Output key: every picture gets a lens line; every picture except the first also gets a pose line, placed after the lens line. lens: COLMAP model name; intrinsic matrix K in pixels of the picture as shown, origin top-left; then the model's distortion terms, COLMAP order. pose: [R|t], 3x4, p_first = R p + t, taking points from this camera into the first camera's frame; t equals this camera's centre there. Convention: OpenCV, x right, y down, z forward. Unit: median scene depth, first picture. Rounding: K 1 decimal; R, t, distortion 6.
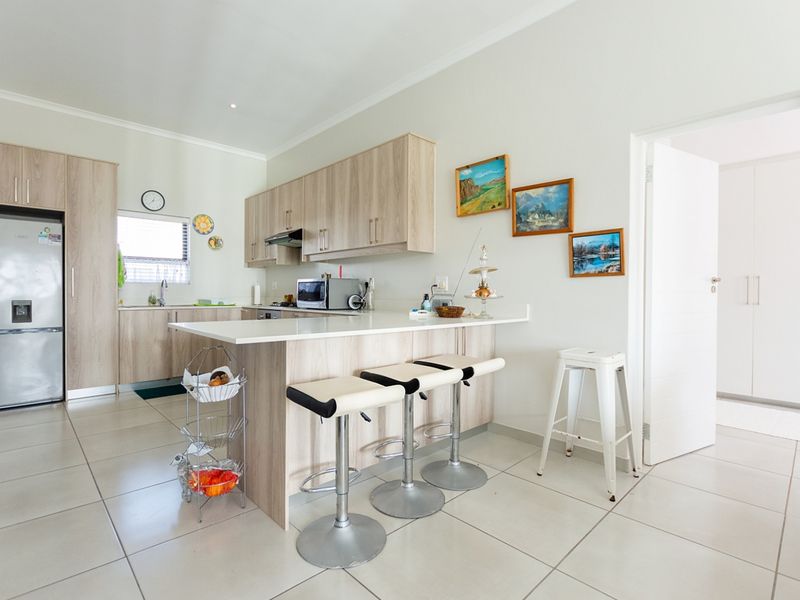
lens RADIAL K [[421.3, 0, 385.8], [0, 421.3, 296.6], [0, 0, 1]] dist [-0.002145, 0.000105]
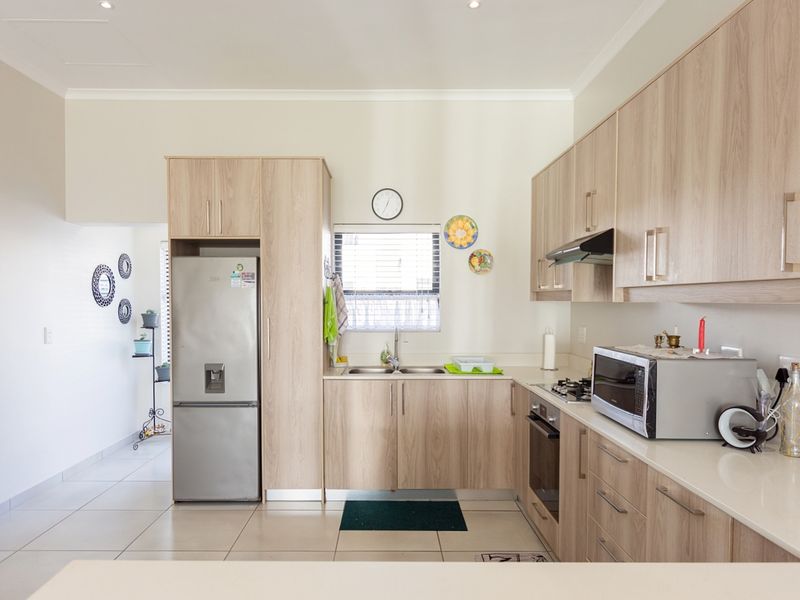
lens RADIAL K [[534.2, 0, 398.0], [0, 534.2, 313.4], [0, 0, 1]] dist [0.008605, 0.002511]
pose [[0.740015, 0.017402, -0.672365, 0.016628], [0.003862, 0.999539, 0.030121, -0.089677], [0.672579, -0.024886, 0.739607, 0.423467]]
